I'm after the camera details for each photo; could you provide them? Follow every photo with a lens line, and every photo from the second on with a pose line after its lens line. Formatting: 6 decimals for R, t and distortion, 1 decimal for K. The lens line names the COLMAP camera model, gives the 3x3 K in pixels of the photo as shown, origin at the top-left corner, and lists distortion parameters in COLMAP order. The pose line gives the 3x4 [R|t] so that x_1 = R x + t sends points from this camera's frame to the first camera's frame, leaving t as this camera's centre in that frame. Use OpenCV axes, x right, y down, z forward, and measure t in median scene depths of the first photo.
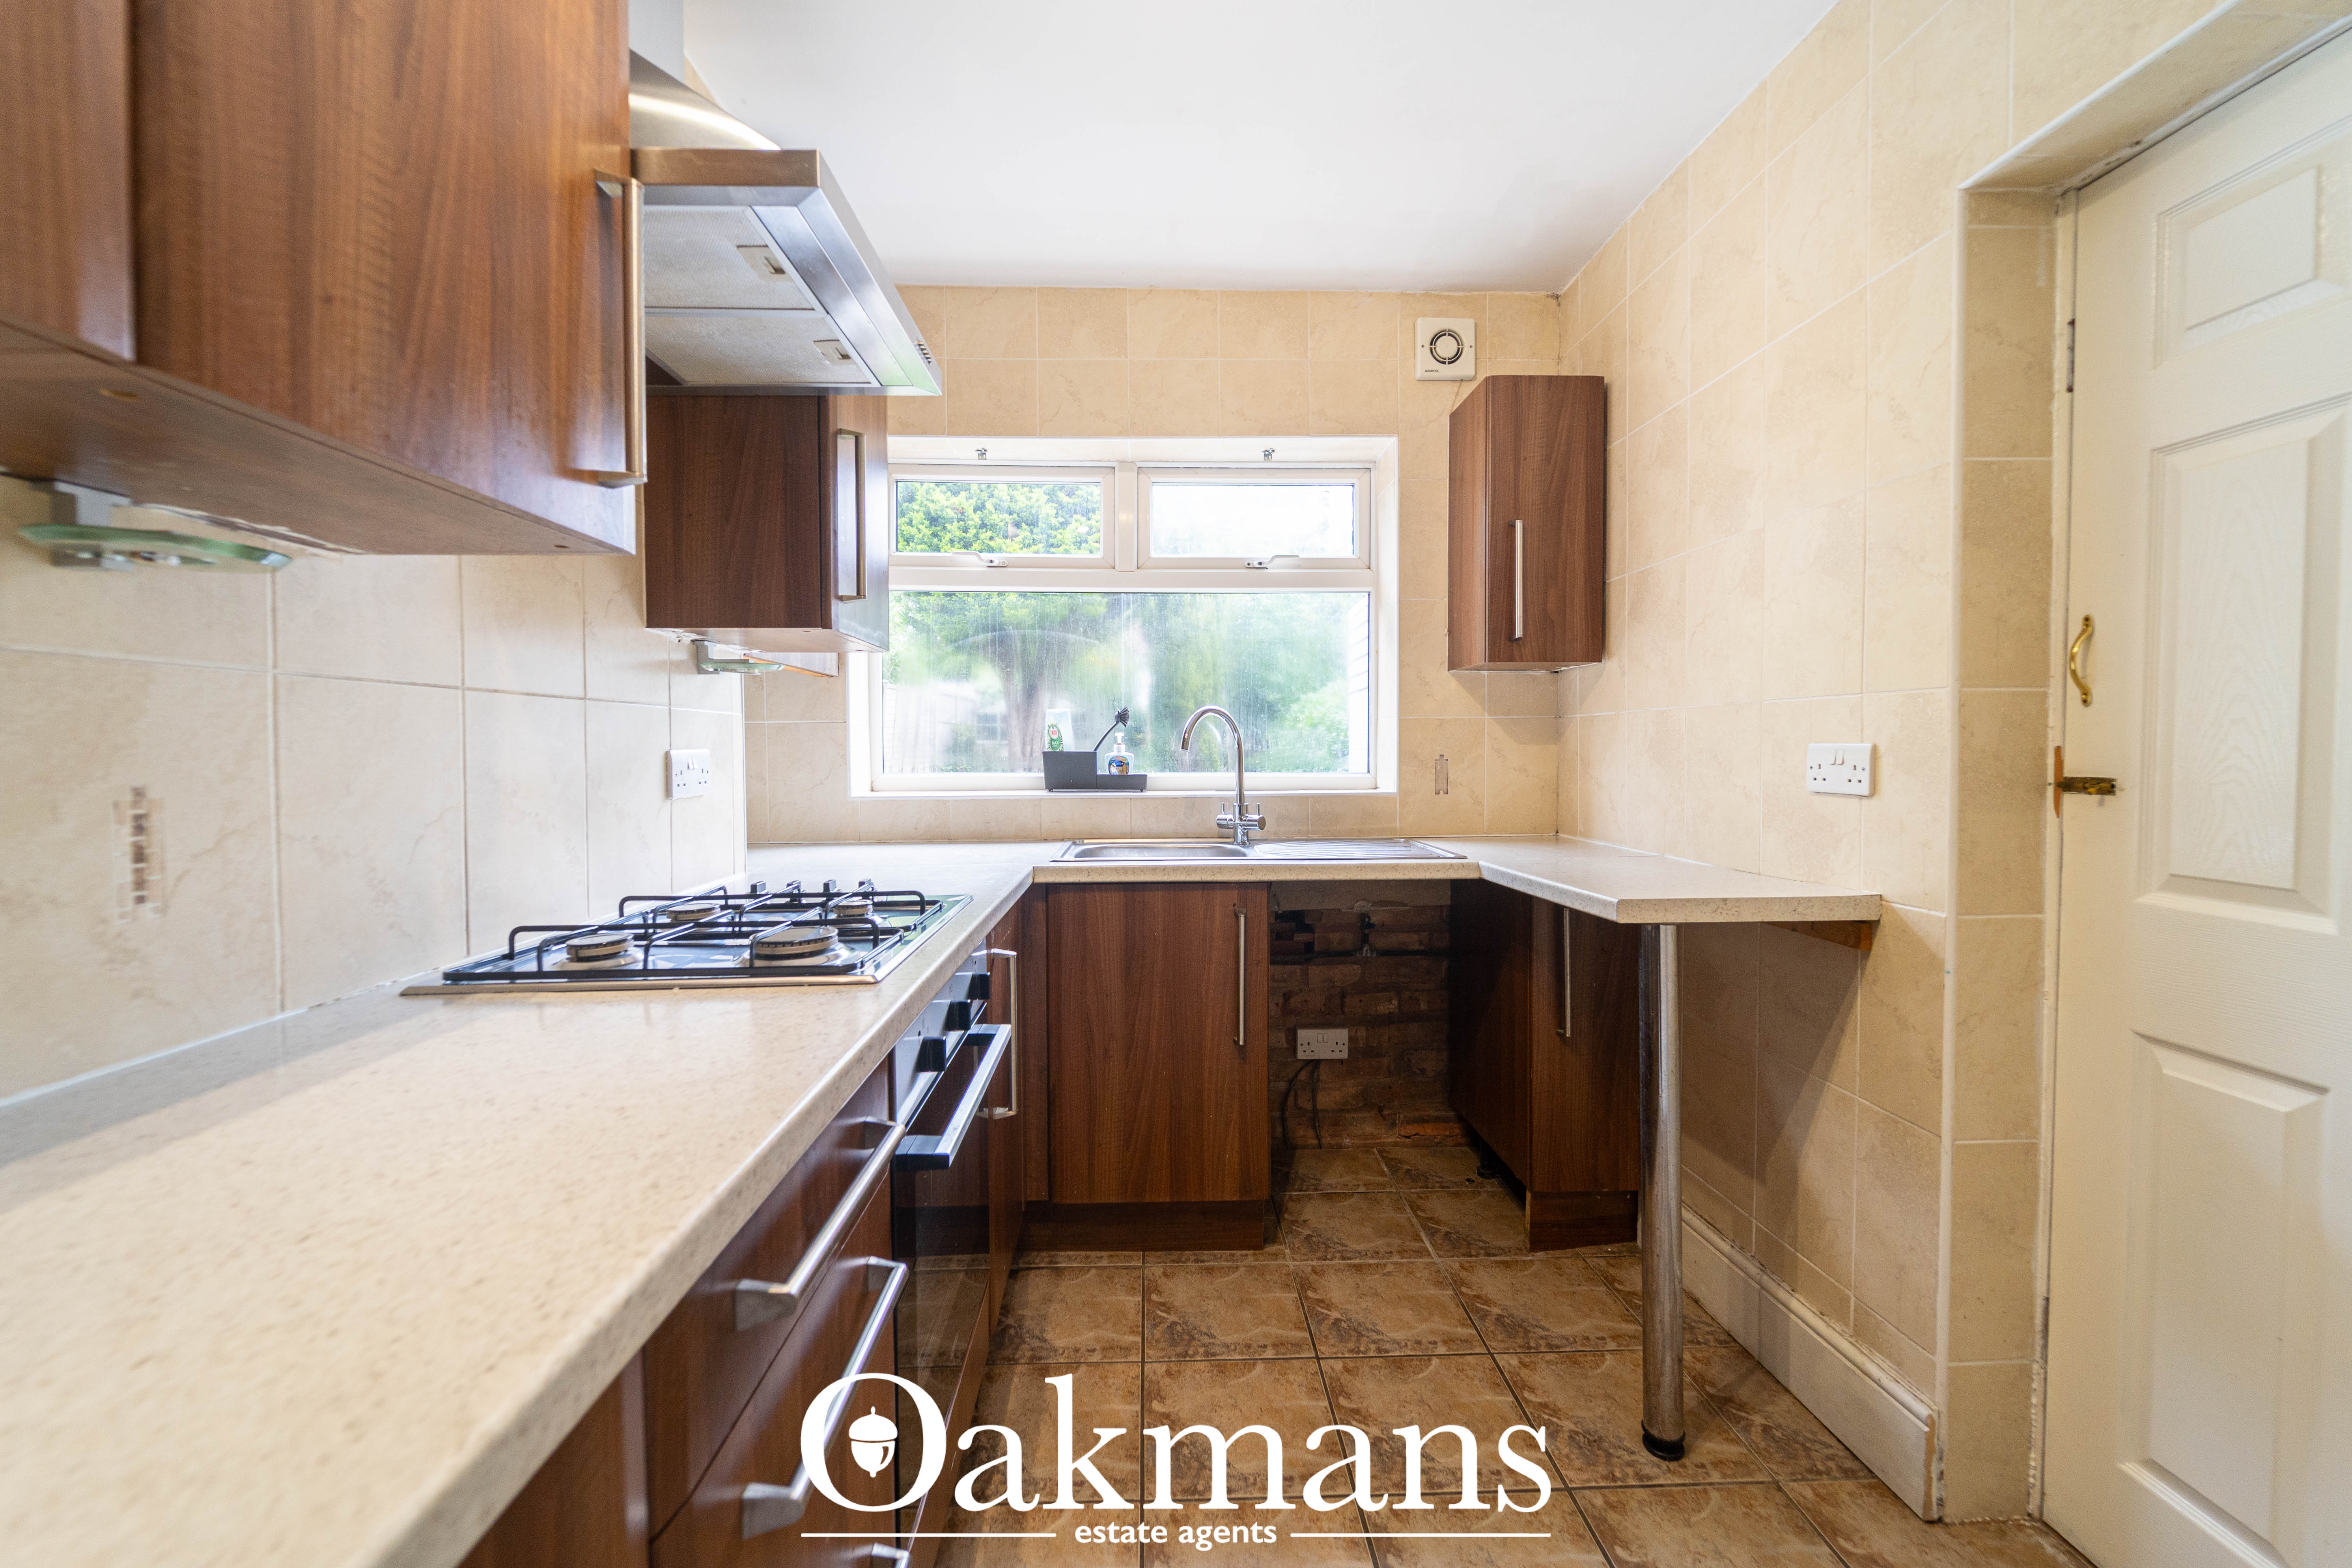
lens RADIAL K [[948.9, 0, 1182.8], [0, 948.9, 762.0], [0, 0, 1]] dist [0.008402, -0.004516]
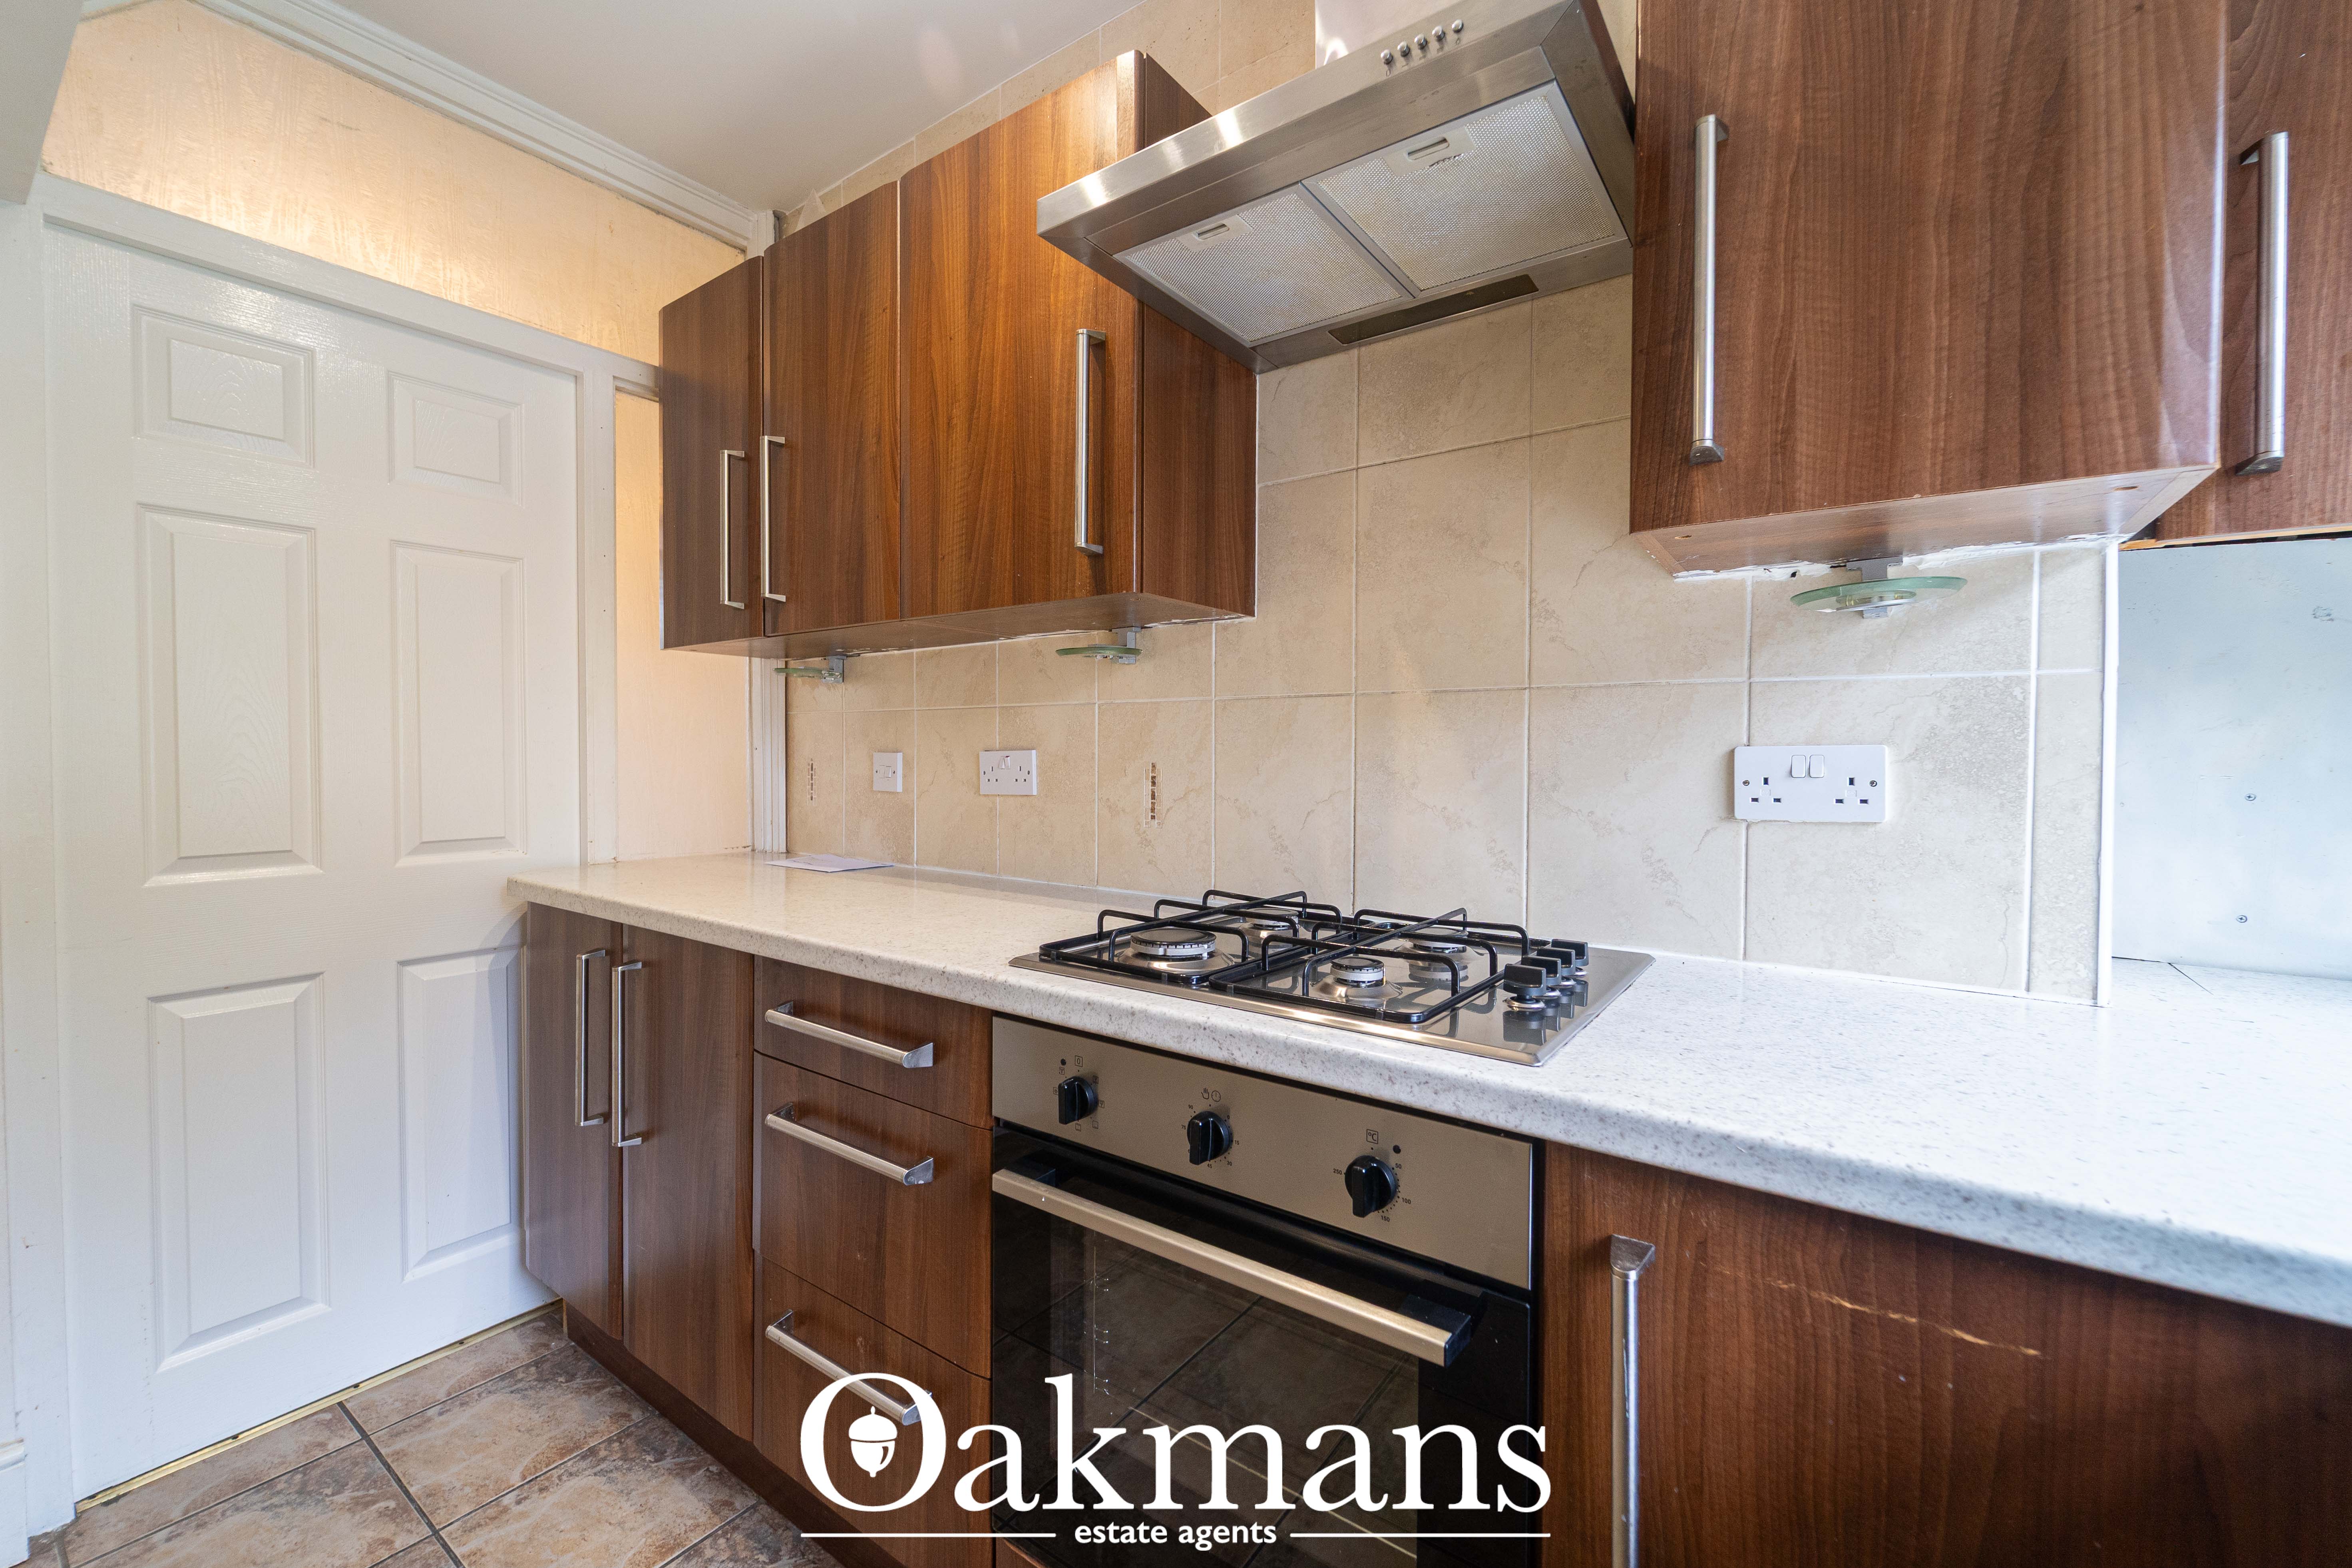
lens RADIAL K [[956.1, 0, 1175.3], [0, 956.1, 767.7], [0, 0, 1]] dist [0.000101, -0.004535]
pose [[-0.618704, 0.016209, -0.785457, 0.179480], [-0.012299, 0.999465, 0.030313, -0.009571], [0.785528, 0.028416, -0.618174, 0.820653]]
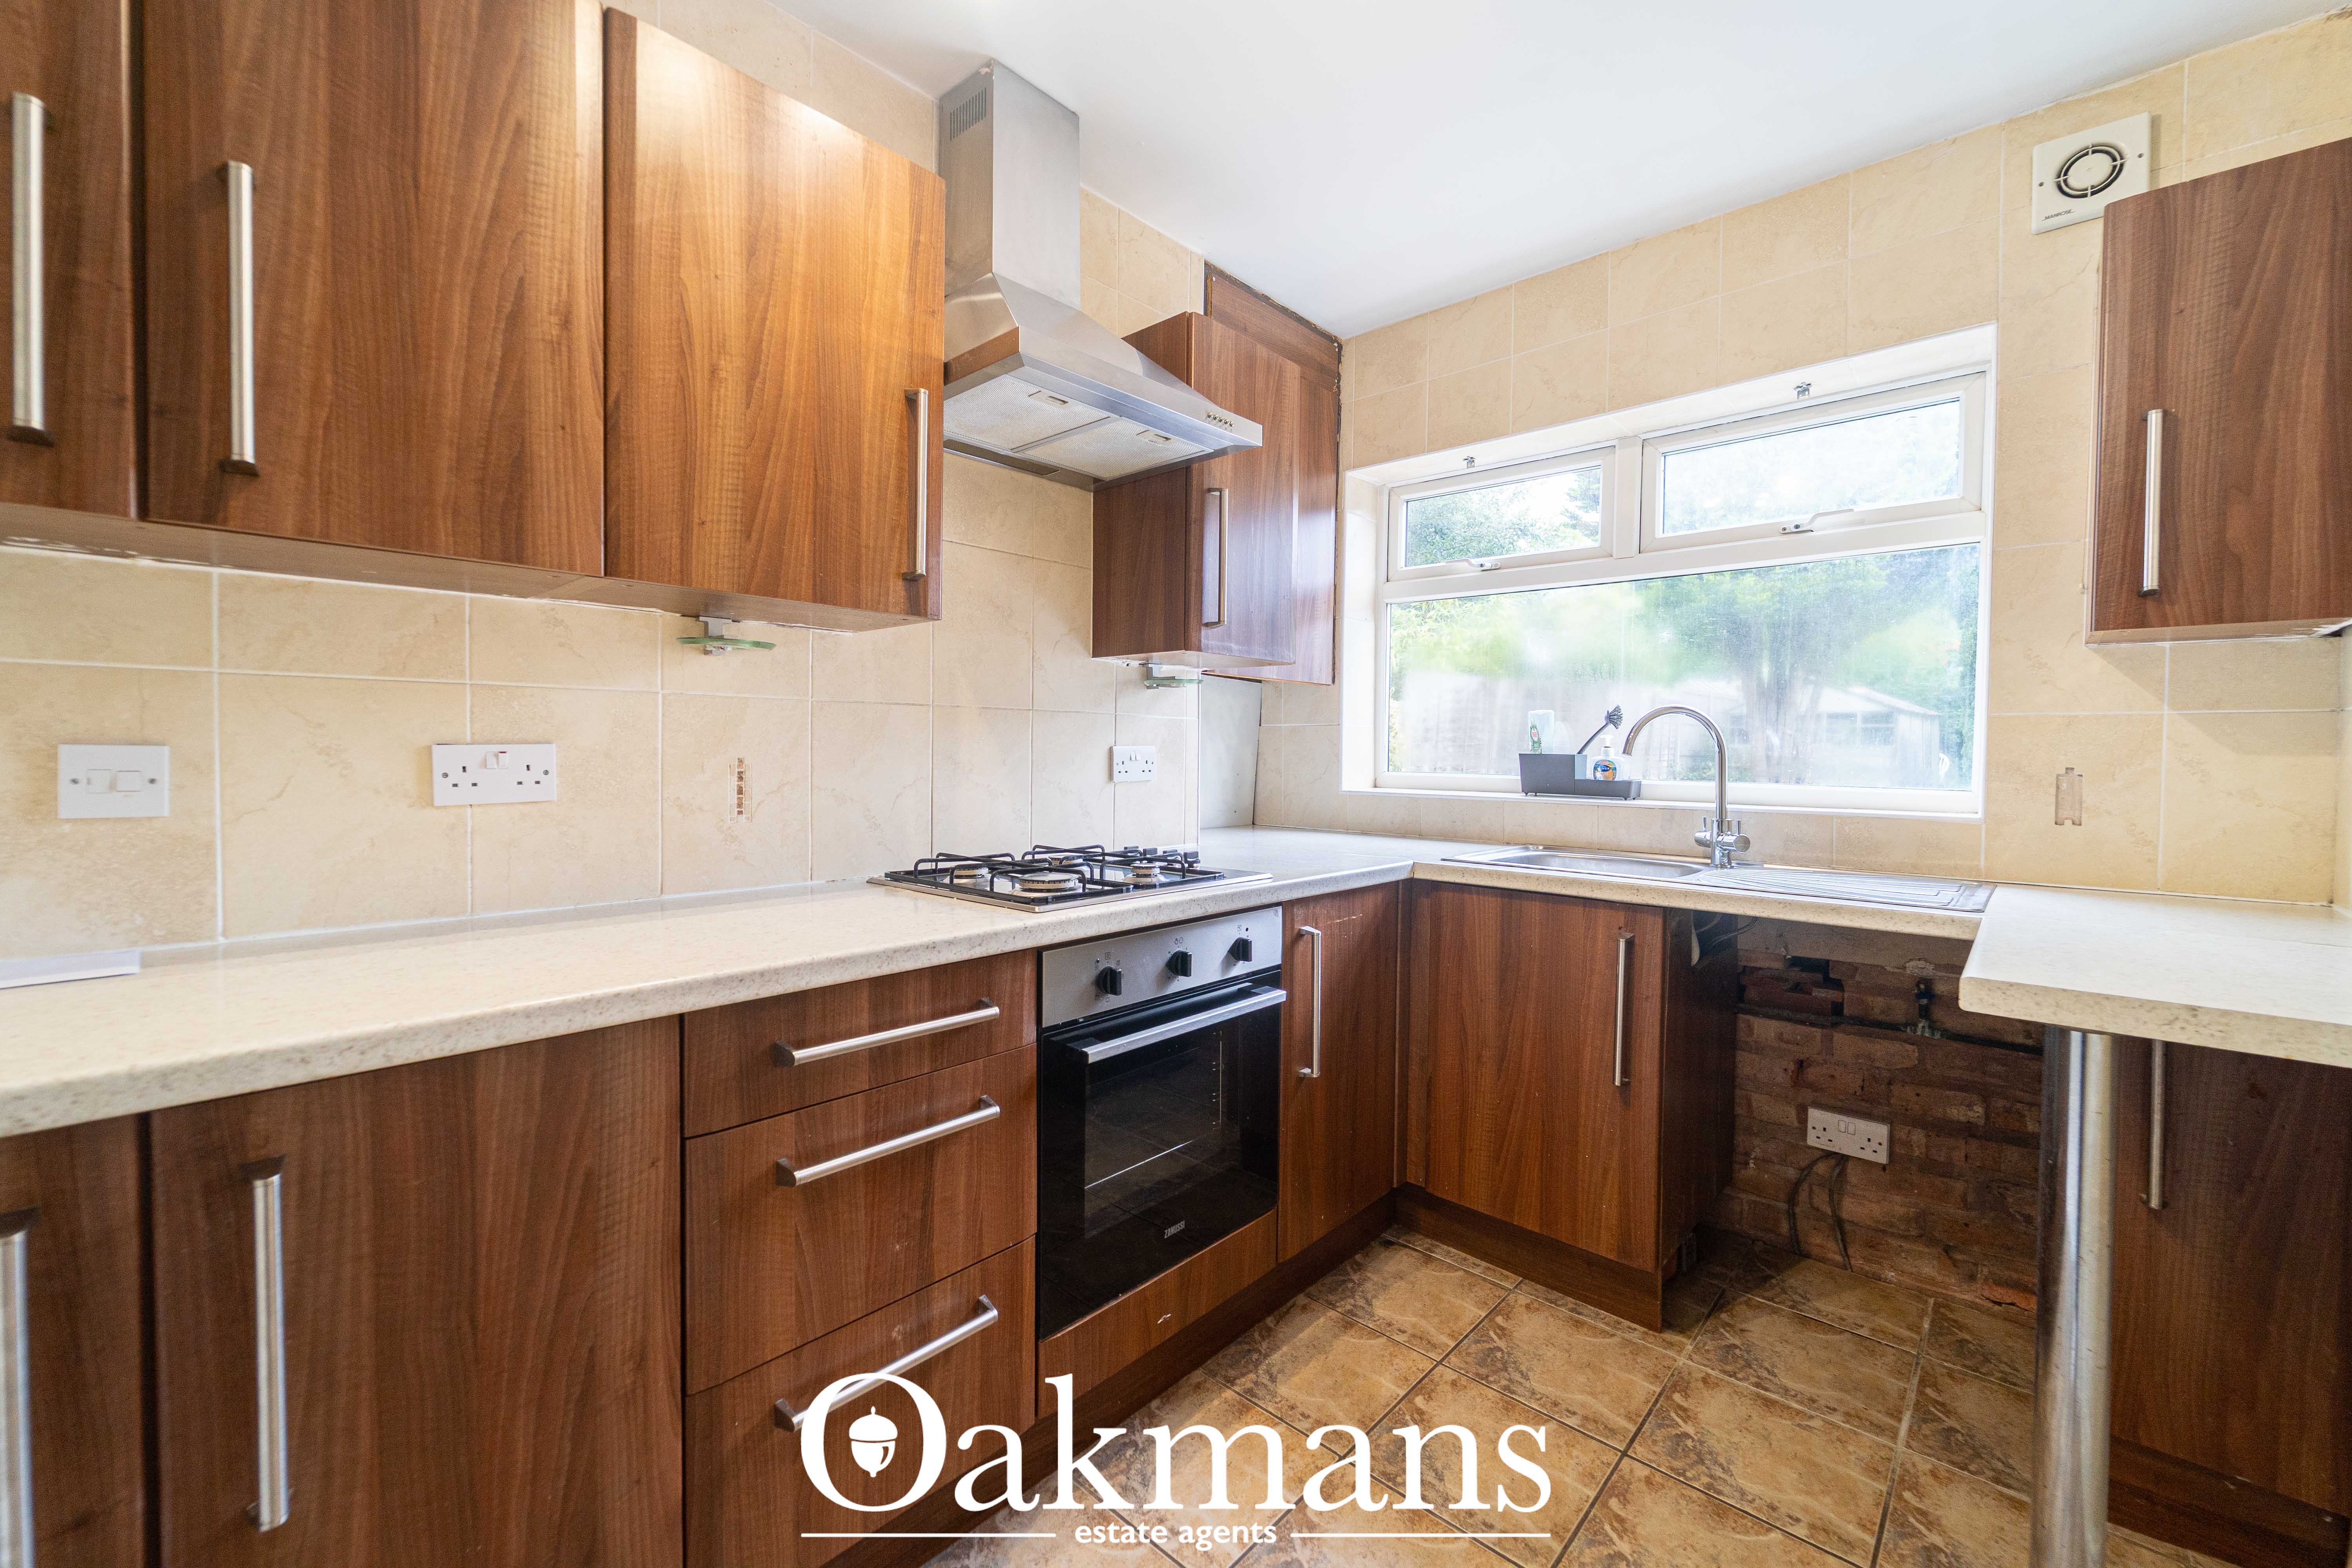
lens RADIAL K [[948.9, 0, 1182.8], [0, 948.9, 762.0], [0, 0, 1]] dist [0.008402, -0.004516]
pose [[0.712231, 0.022508, -0.701584, 0.364466], [-0.024373, 0.999676, 0.007328, -0.001326], [0.701521, 0.011881, 0.712549, 0.072296]]
